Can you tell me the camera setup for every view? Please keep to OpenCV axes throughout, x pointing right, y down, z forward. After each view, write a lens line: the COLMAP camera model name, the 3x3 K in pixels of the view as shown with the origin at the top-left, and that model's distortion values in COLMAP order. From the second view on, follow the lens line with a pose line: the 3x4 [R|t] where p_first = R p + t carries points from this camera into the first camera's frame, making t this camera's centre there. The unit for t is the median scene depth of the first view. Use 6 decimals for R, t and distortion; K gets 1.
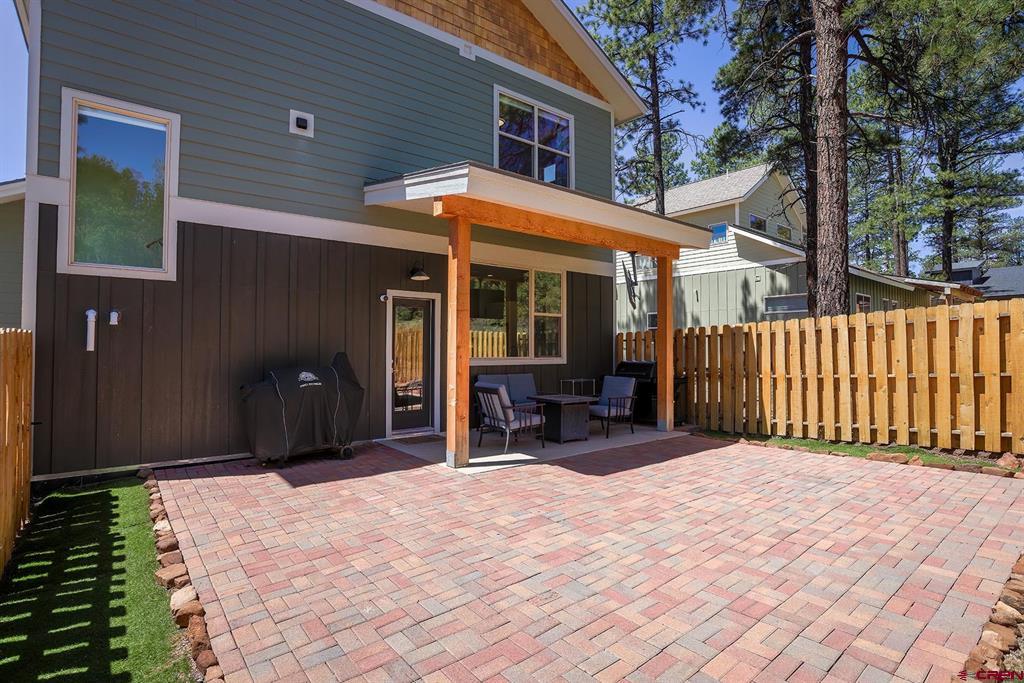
lens RADIAL K [[534.9, 0, 512.0], [0, 534.9, 341.5], [0, 0, 1]] dist [-0.086234, 0.049123]
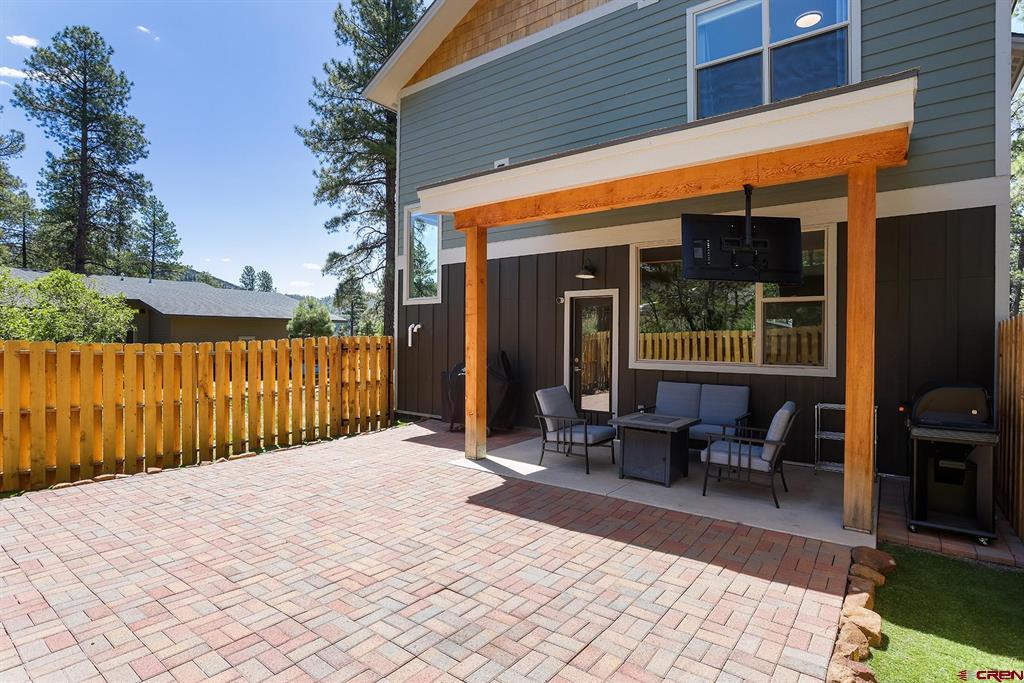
lens RADIAL K [[534.9, 0, 512.0], [0, 534.9, 341.5], [0, 0, 1]] dist [-0.086234, 0.049123]
pose [[0.211252, 0.006469, -0.977410, 1.047528], [0.008335, 0.999930, 0.008420, -0.012449], [0.977396, -0.009925, 0.211183, 0.918795]]
